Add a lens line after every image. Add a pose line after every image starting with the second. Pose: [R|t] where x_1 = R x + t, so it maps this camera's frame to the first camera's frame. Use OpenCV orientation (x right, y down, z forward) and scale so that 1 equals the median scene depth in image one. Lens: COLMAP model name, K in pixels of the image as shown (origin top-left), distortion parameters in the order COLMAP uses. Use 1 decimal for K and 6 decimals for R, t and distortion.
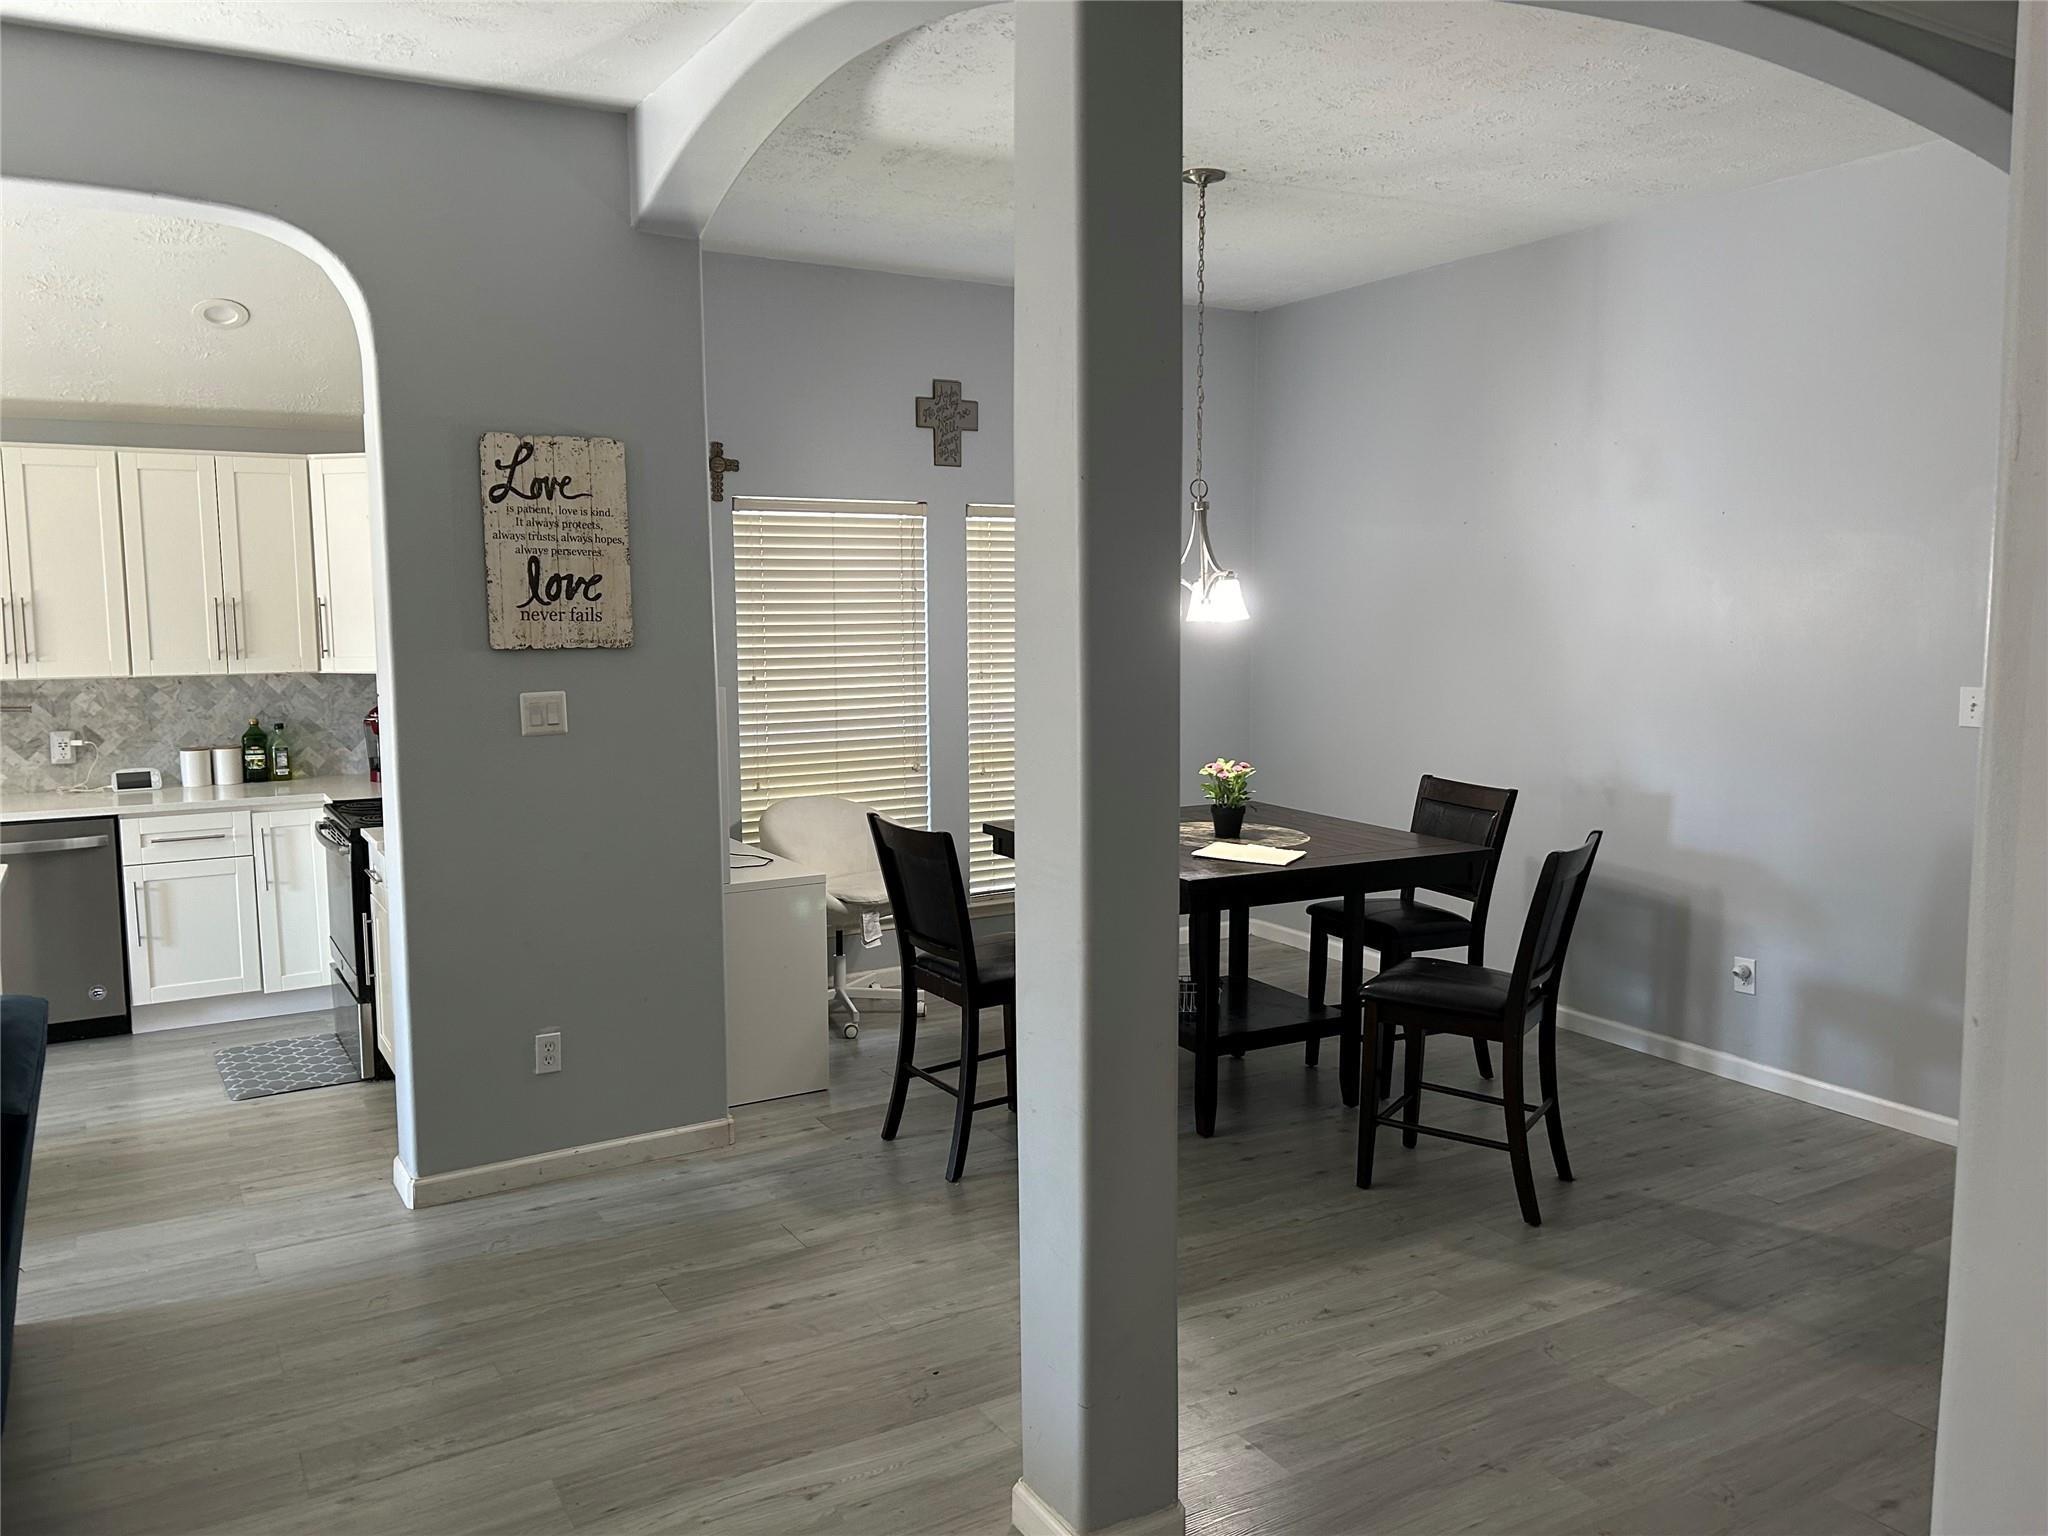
lens RADIAL K [[1534.2, 0, 1015.9], [0, 1534.2, 759.4], [0, 0, 1]] dist [0.047814, -0.062836]
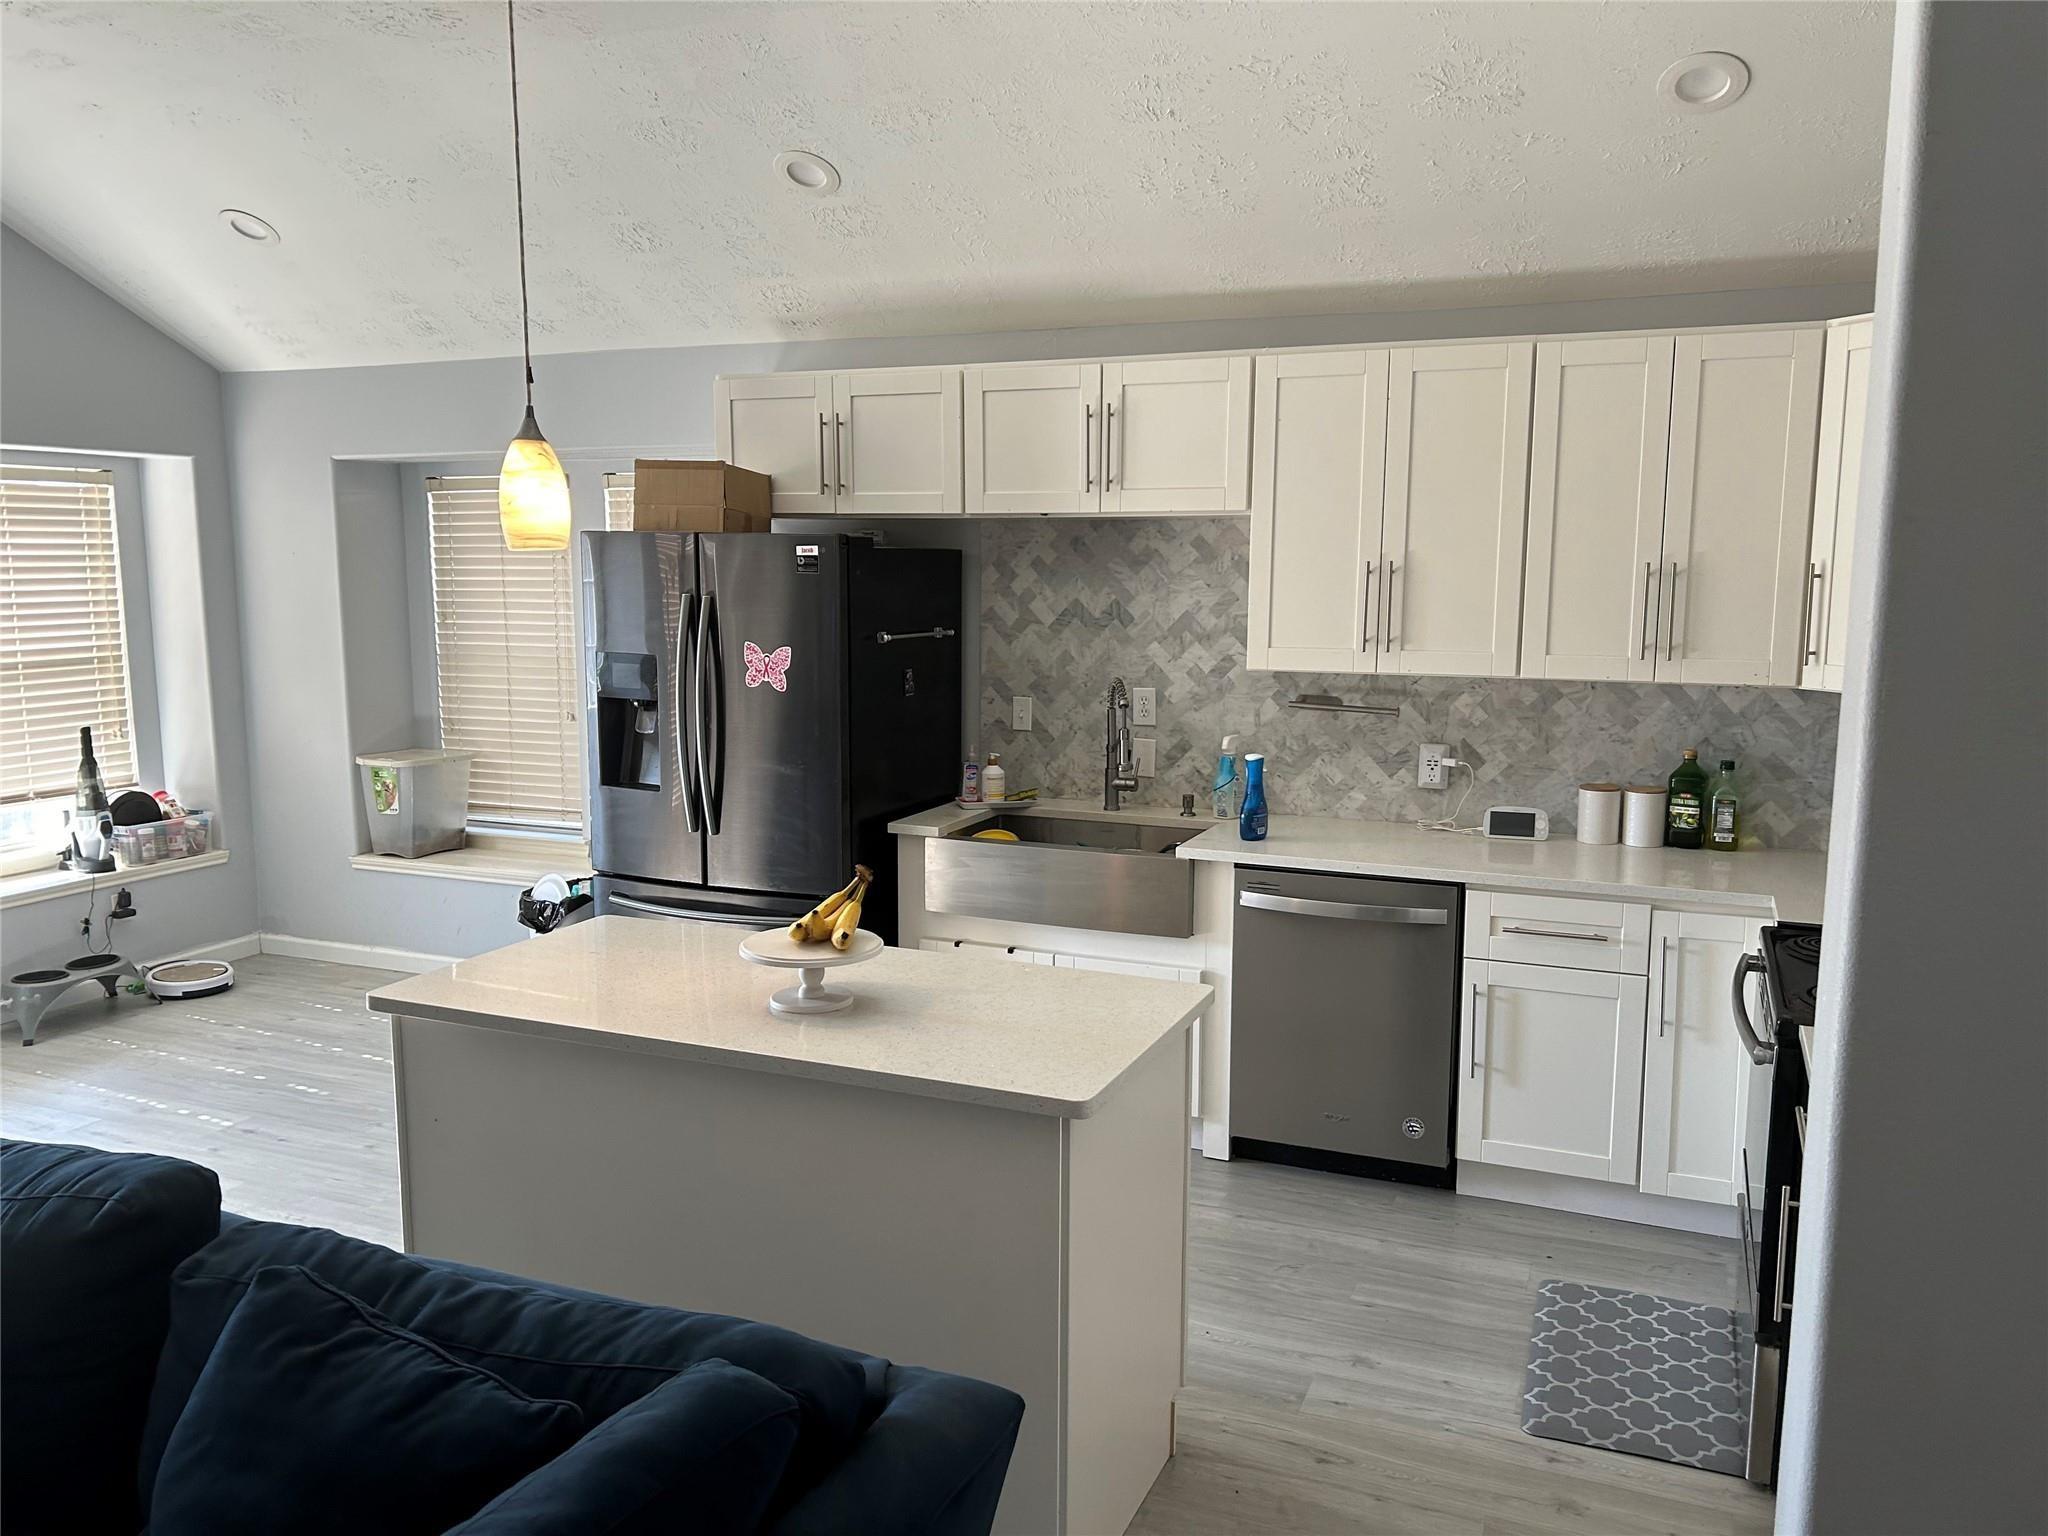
lens RADIAL K [[1534.2, 0, 1044.0], [0, 1534.2, 786.0], [0, 0, 1]] dist [0.047814, -0.062836]
pose [[0.605560, 0.126511, -0.785679, -0.154600], [-0.089313, 0.991850, 0.090871, -0.048242], [0.790772, 0.015144, 0.611924, 0.410142]]
